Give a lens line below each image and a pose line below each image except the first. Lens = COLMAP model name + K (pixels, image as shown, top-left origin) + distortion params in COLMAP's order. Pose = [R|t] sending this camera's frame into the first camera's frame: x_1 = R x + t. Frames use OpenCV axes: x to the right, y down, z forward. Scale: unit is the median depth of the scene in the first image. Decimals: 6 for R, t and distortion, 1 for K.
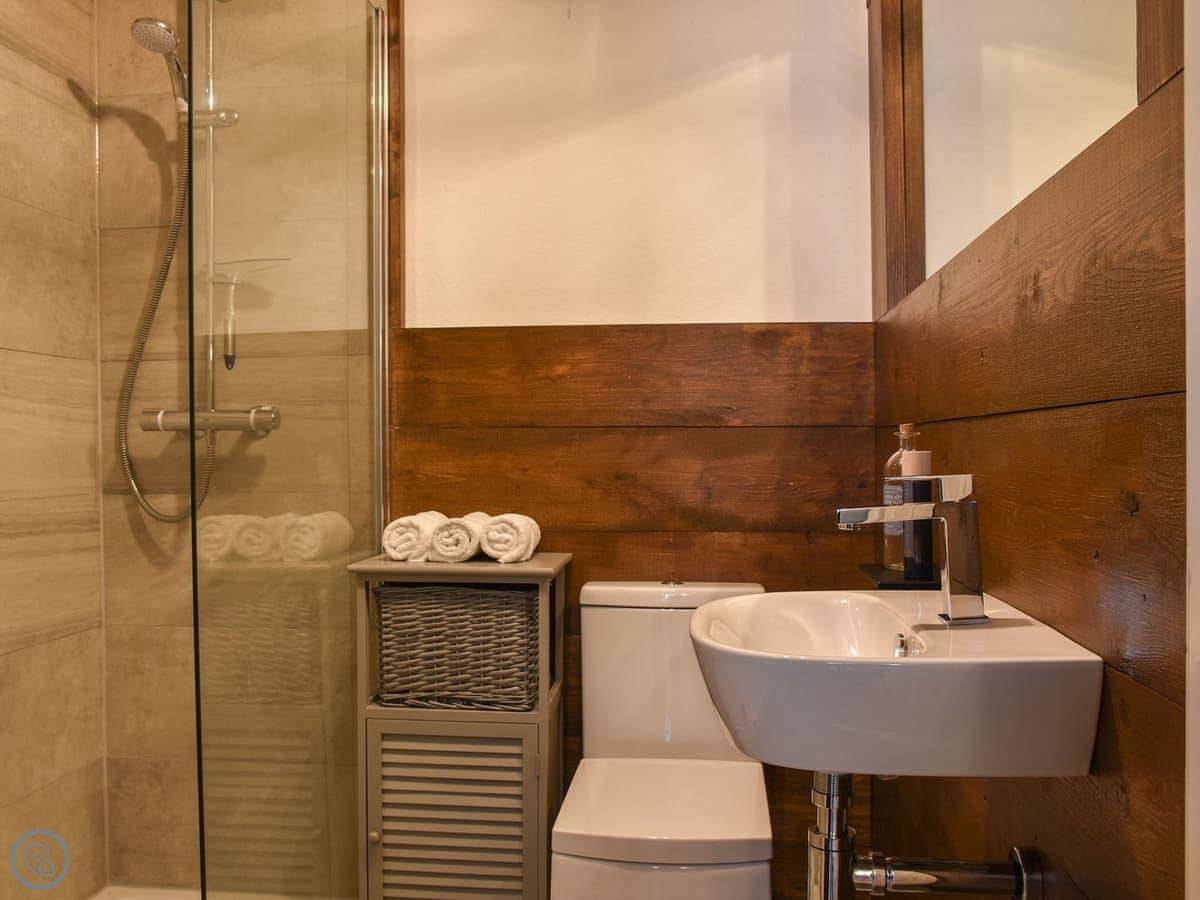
lens RADIAL K [[1079.9, 0, 600.0], [0, 1079.9, 450.0], [0, 0, 1]] dist [-0.147226, 0.092855]
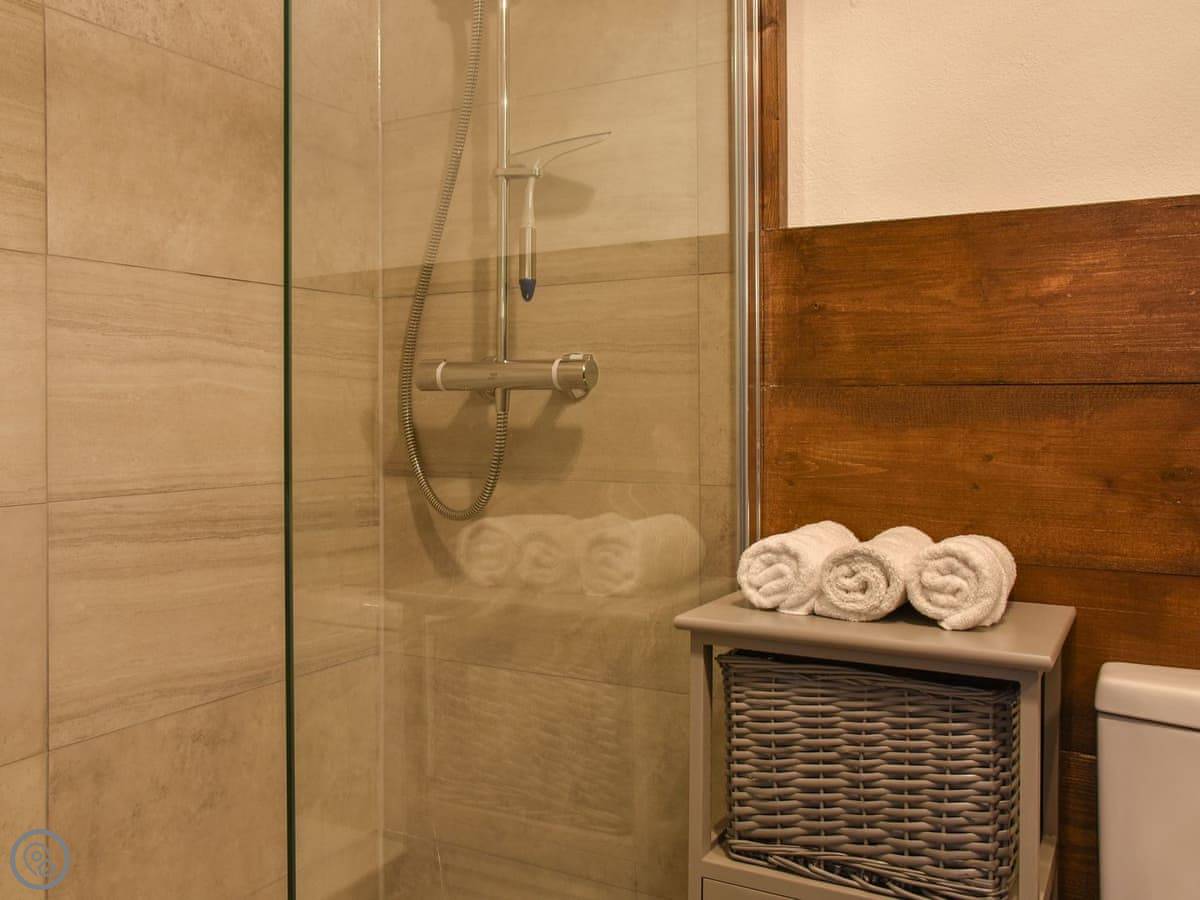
lens RADIAL K [[1064.3, 0, 602.1], [0, 1064.3, 398.8], [0, 0, 1]] dist [-0.012734, -0.000960]
pose [[0.920882, 0.001328, -0.389839, -0.037637], [-0.005721, 0.999933, -0.010109, -0.006321], [0.389800, 0.011540, 0.920827, 0.387558]]
